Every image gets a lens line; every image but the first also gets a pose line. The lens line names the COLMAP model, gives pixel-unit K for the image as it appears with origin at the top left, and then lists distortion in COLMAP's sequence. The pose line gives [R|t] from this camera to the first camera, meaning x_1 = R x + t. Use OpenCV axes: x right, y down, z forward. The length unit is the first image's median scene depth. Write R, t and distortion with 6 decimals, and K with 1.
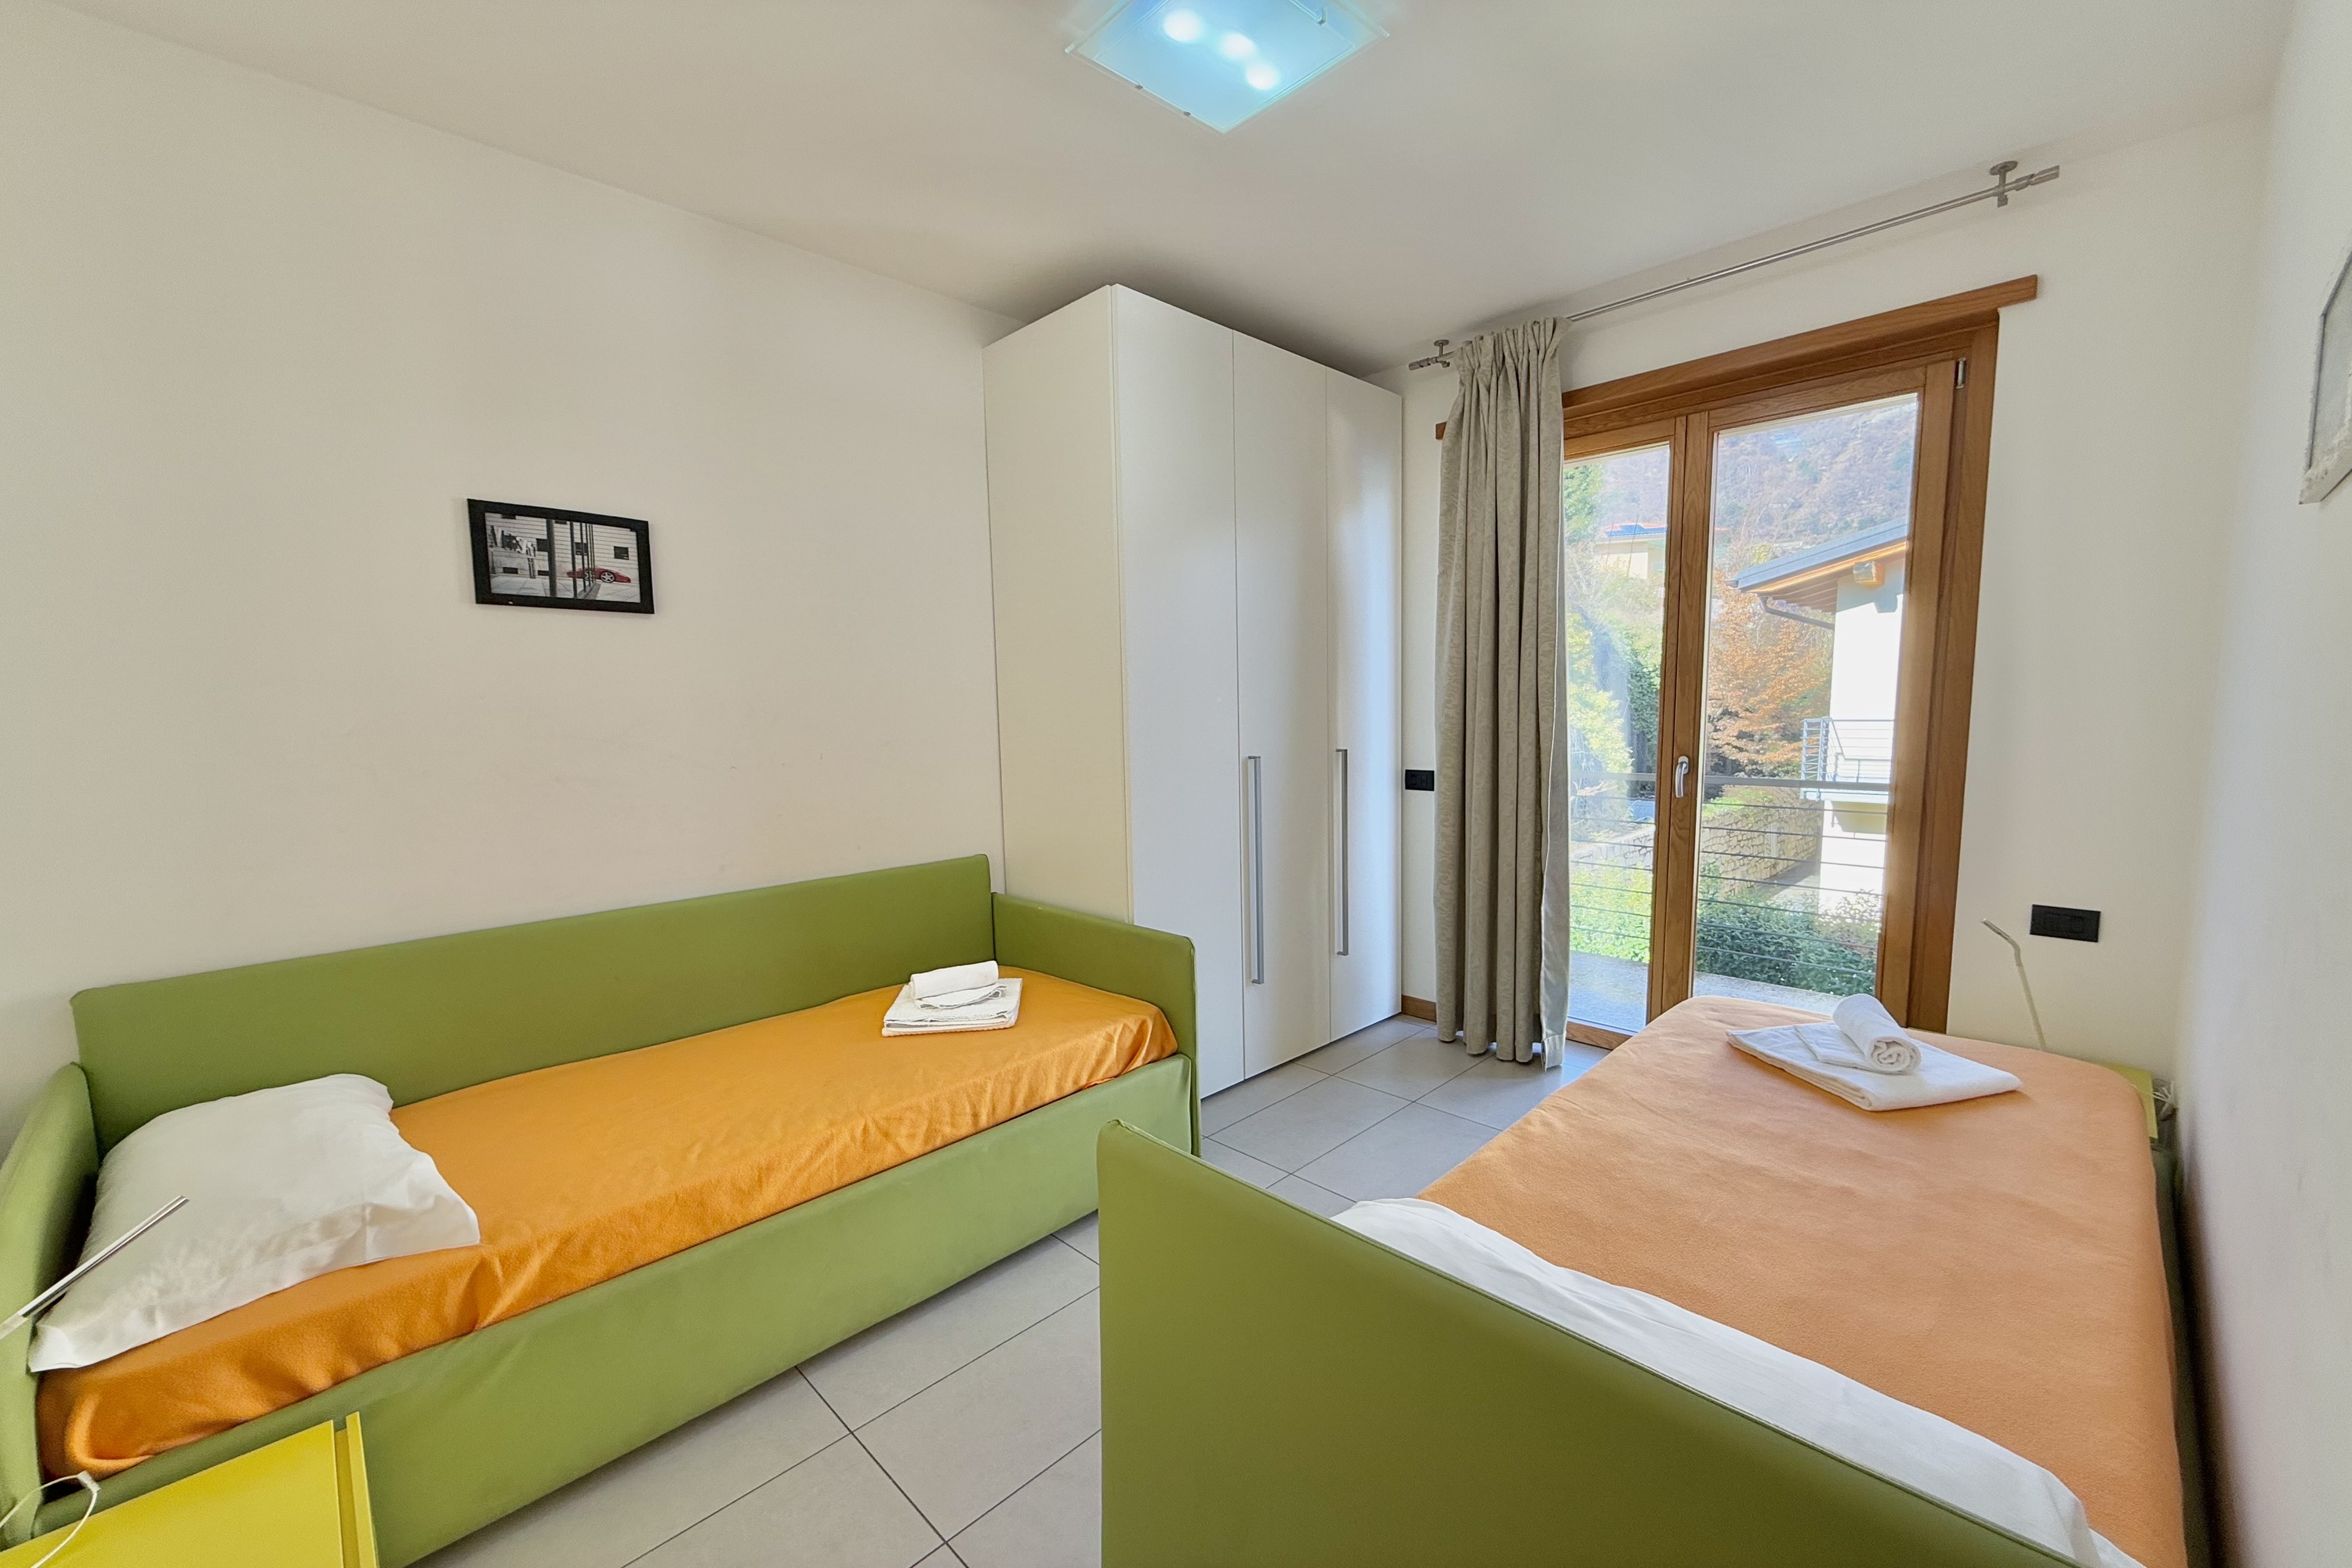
lens RADIAL K [[936.6, 0, 1176.0], [0, 936.6, 784.0], [0, 0, 1]] dist [0.005747, -0.004357]
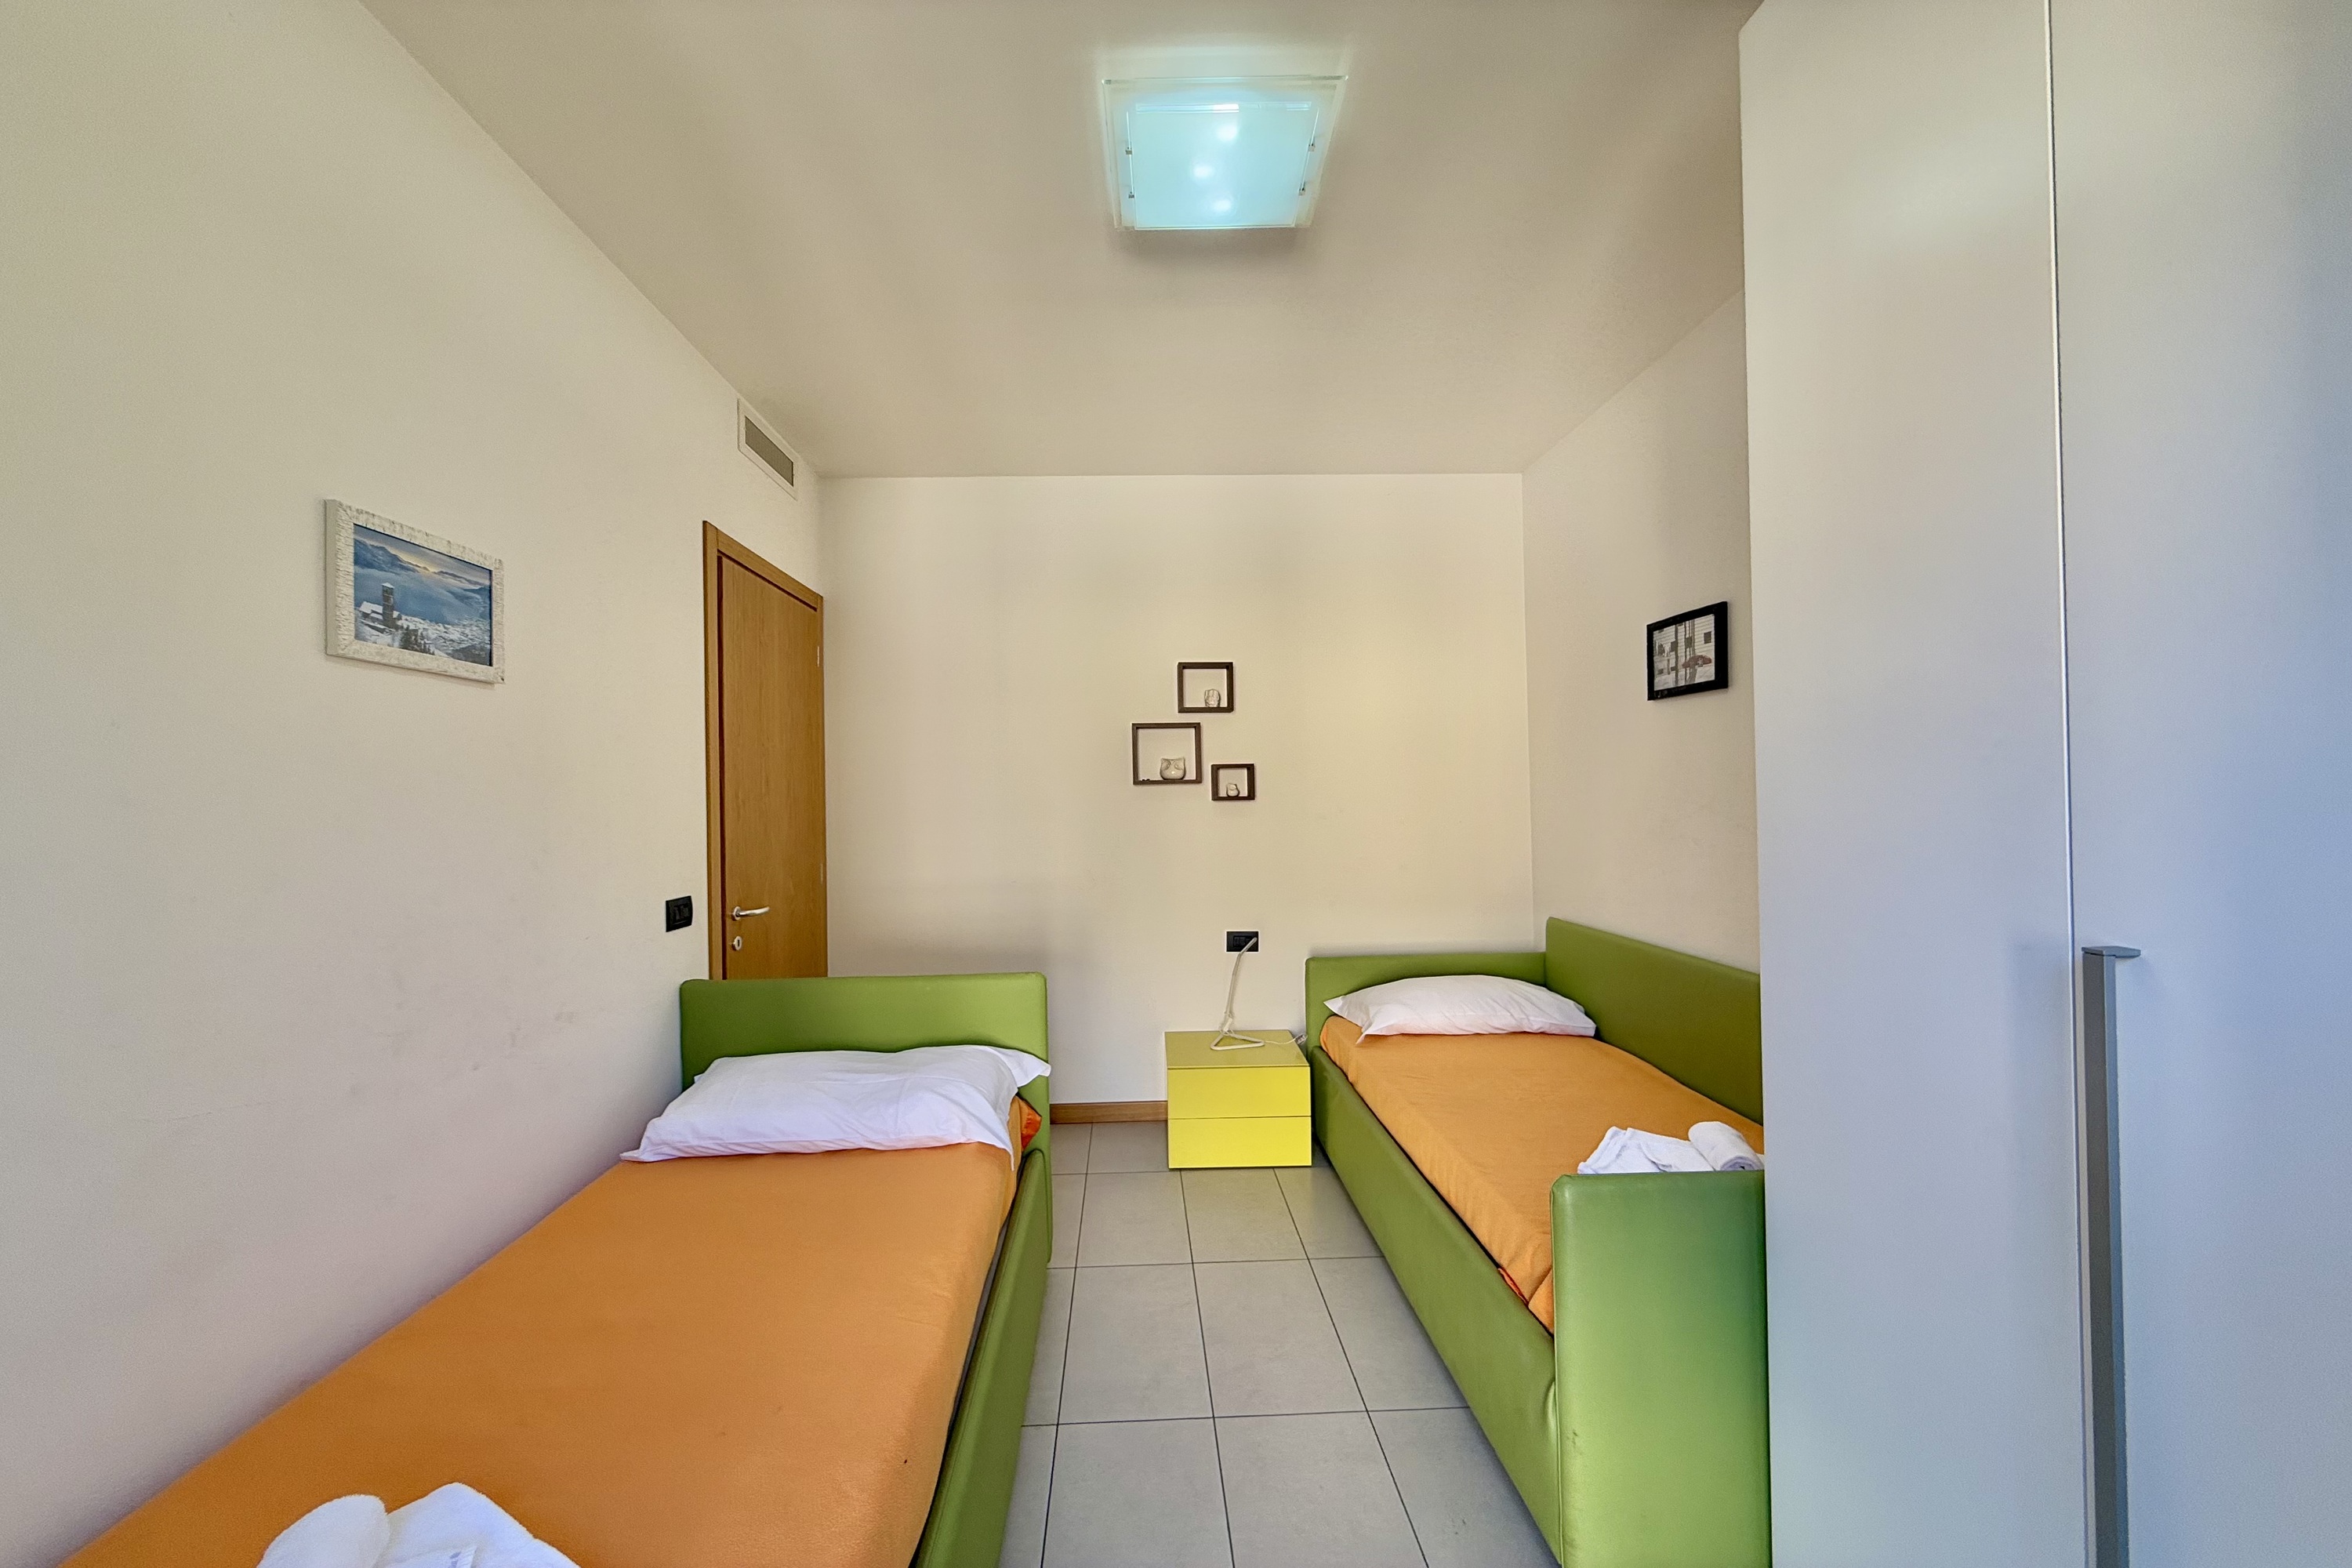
lens RADIAL K [[936.6, 0, 1176.0], [0, 936.6, 784.0], [0, 0, 1]] dist [0.005747, -0.004357]
pose [[-0.677083, 0.022723, -0.735555, 0.684172], [-0.032667, 0.997610, 0.060889, -0.125344], [0.735181, 0.065255, -0.674723, 1.351066]]
